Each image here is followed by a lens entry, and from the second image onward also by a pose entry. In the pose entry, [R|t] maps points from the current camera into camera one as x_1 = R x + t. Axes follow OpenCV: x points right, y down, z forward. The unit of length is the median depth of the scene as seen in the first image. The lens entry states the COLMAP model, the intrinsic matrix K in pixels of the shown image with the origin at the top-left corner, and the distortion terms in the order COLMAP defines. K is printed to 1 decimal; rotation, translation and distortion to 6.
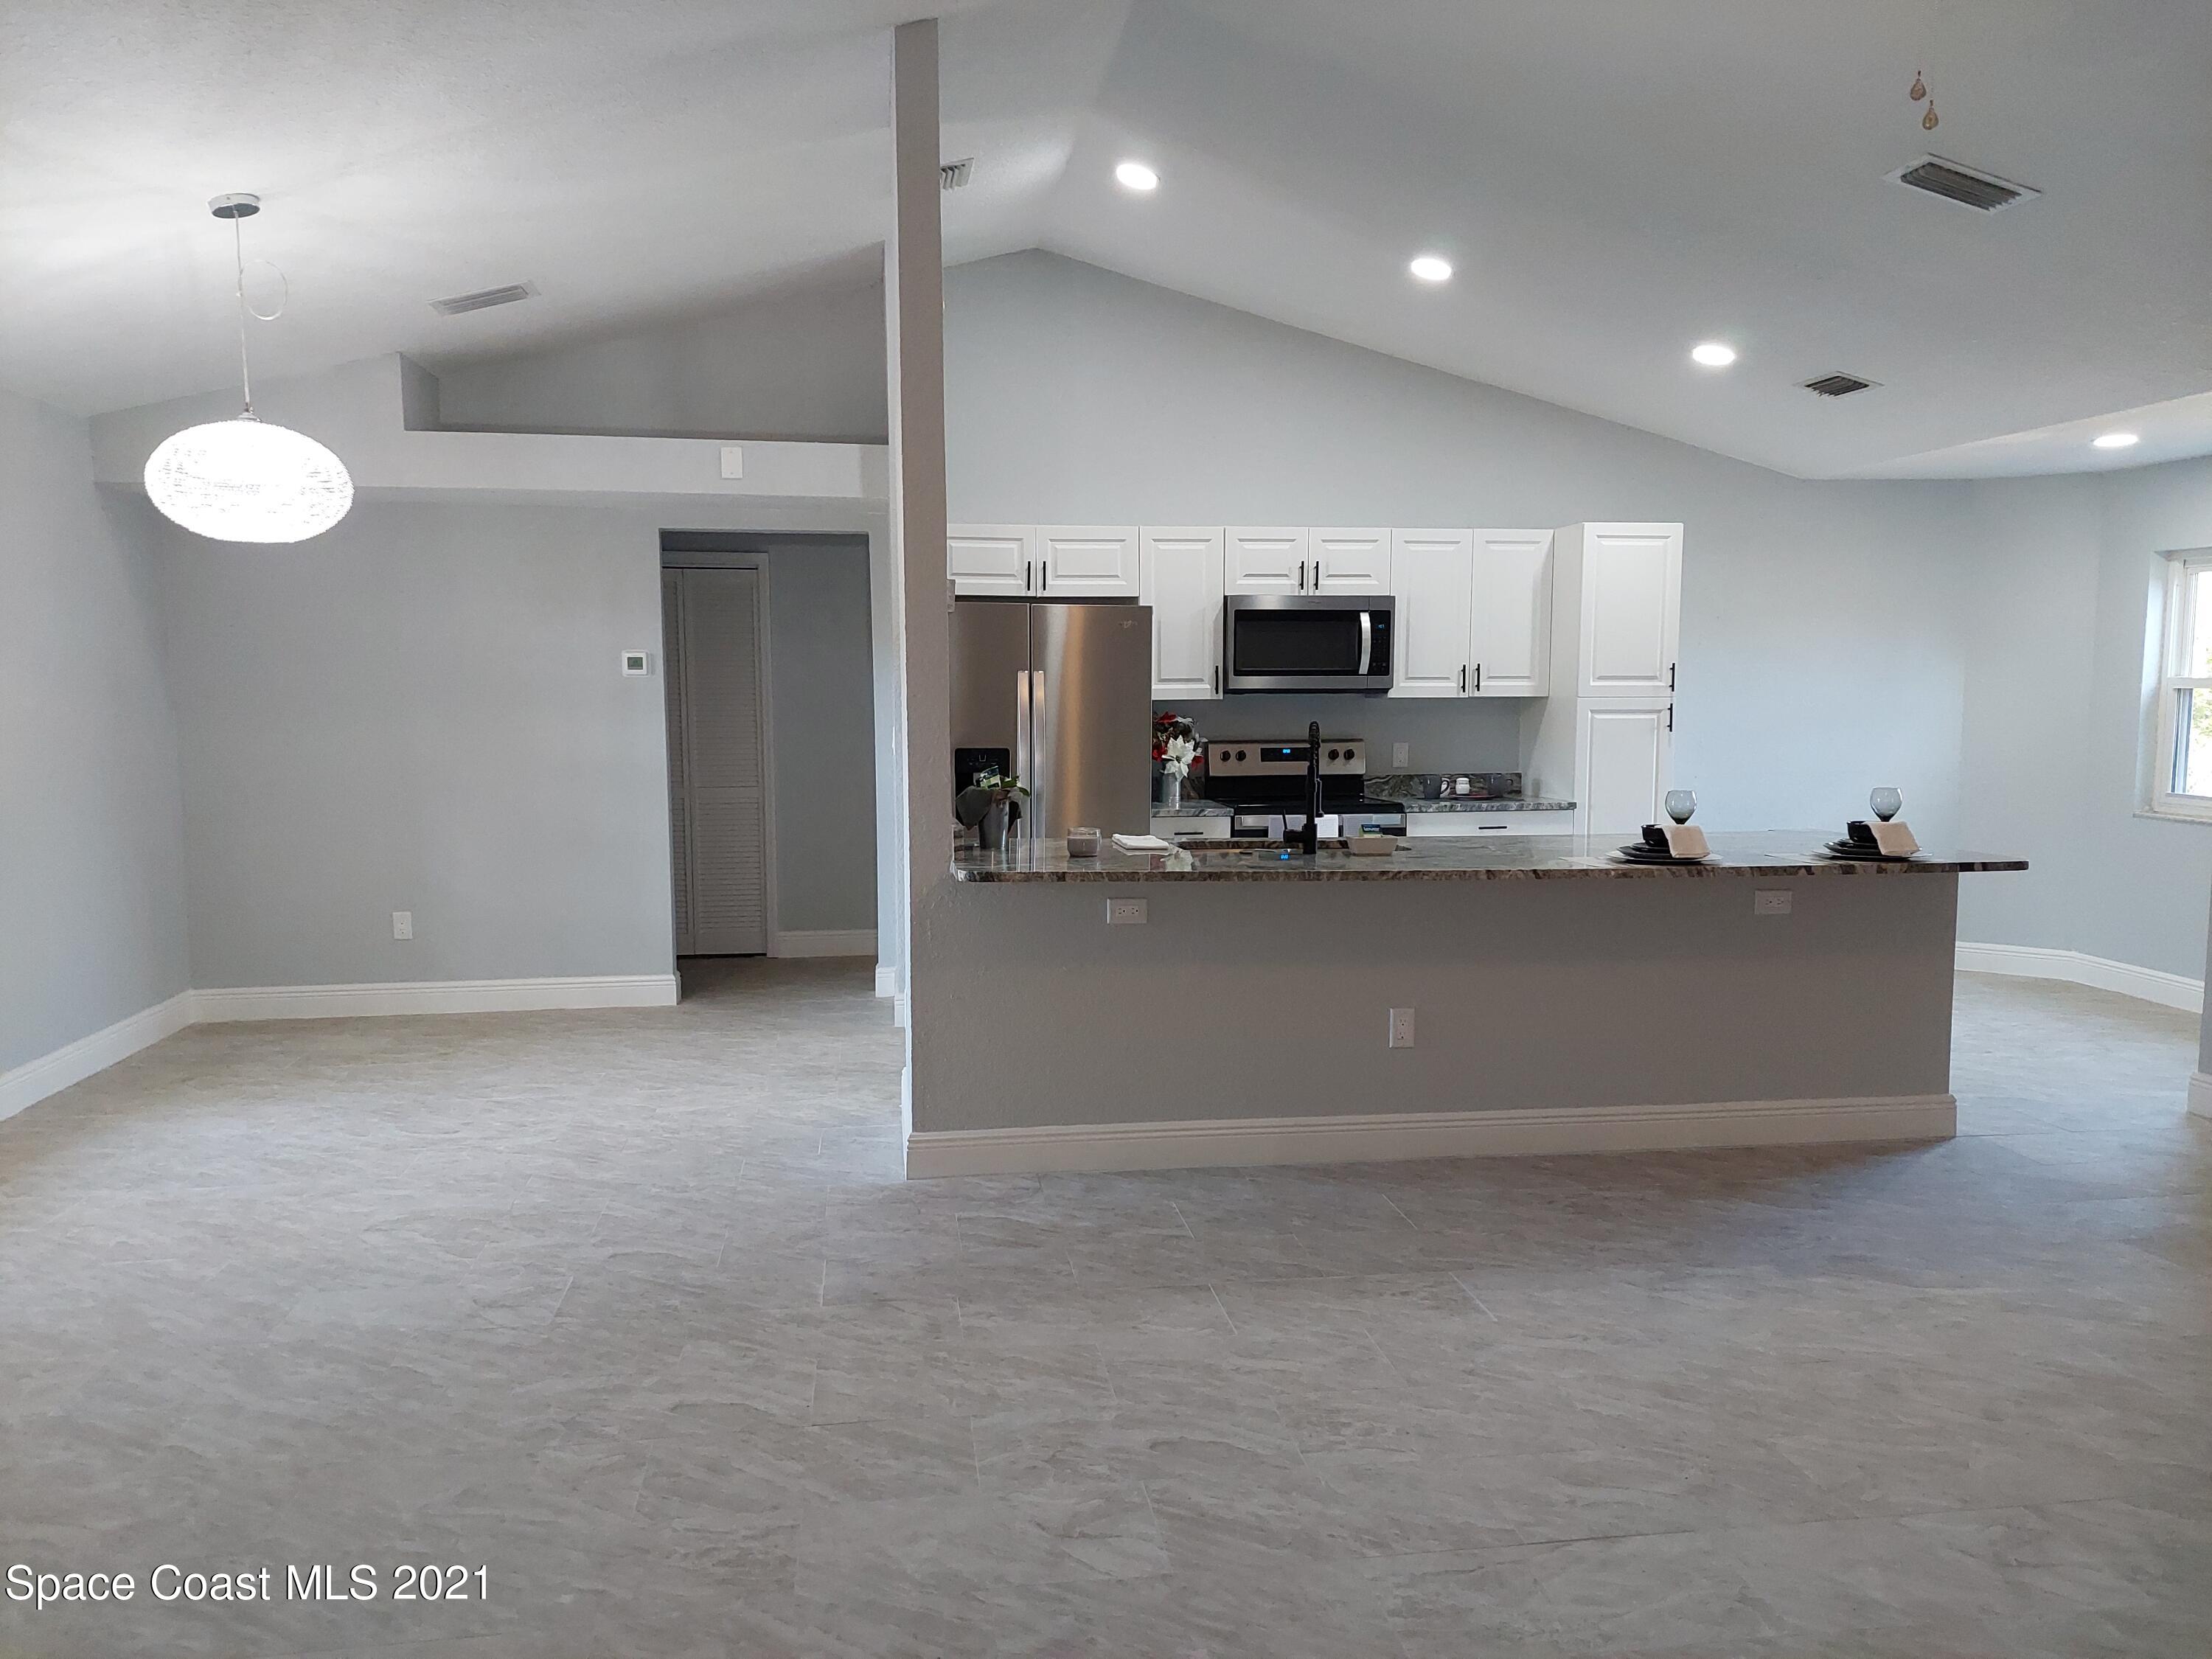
lens RADIAL K [[1584.0, 0, 1112.0], [0, 1584.0, 837.8], [0, 0, 1]] dist [0.068567, -0.077445]
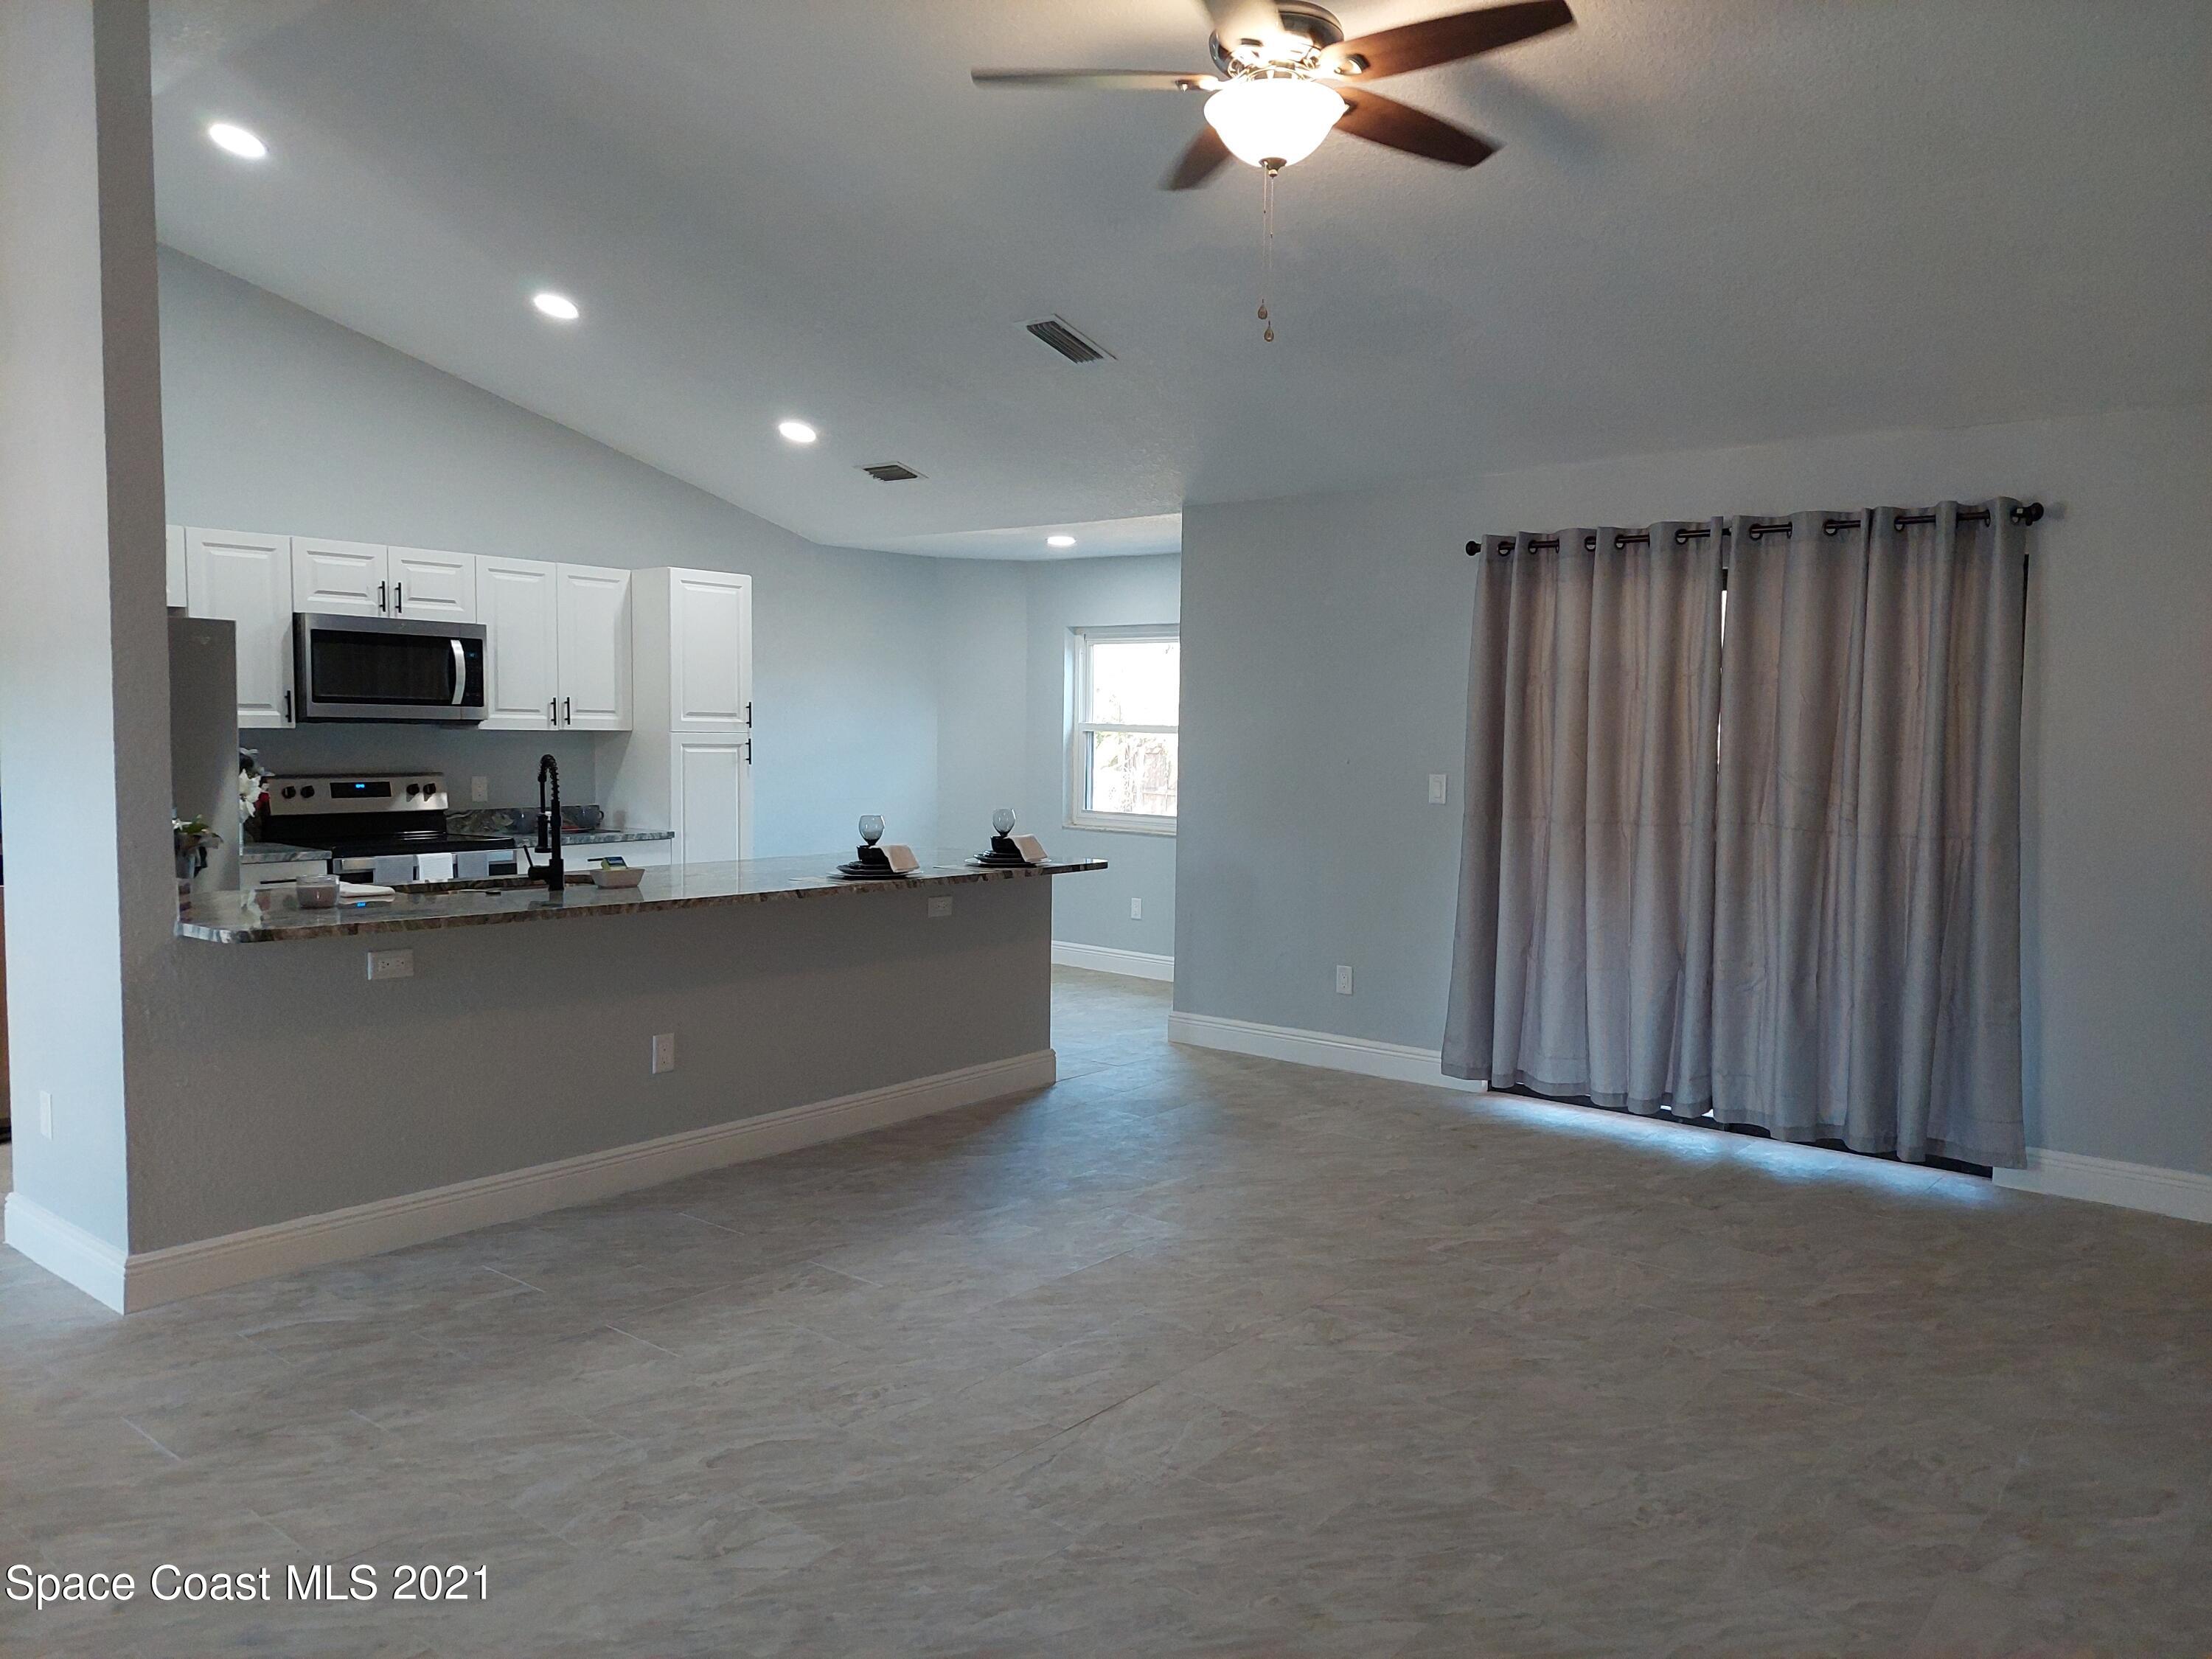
lens RADIAL K [[1584.0, 0, 1133.9], [0, 1584.0, 834.3], [0, 0, 1]] dist [0.068567, -0.077445]
pose [[0.735739, -0.034204, 0.676401, -0.278090], [0.049377, 0.998775, -0.003203, -0.003059], [-0.675463, 0.035755, 0.736527, 0.029559]]
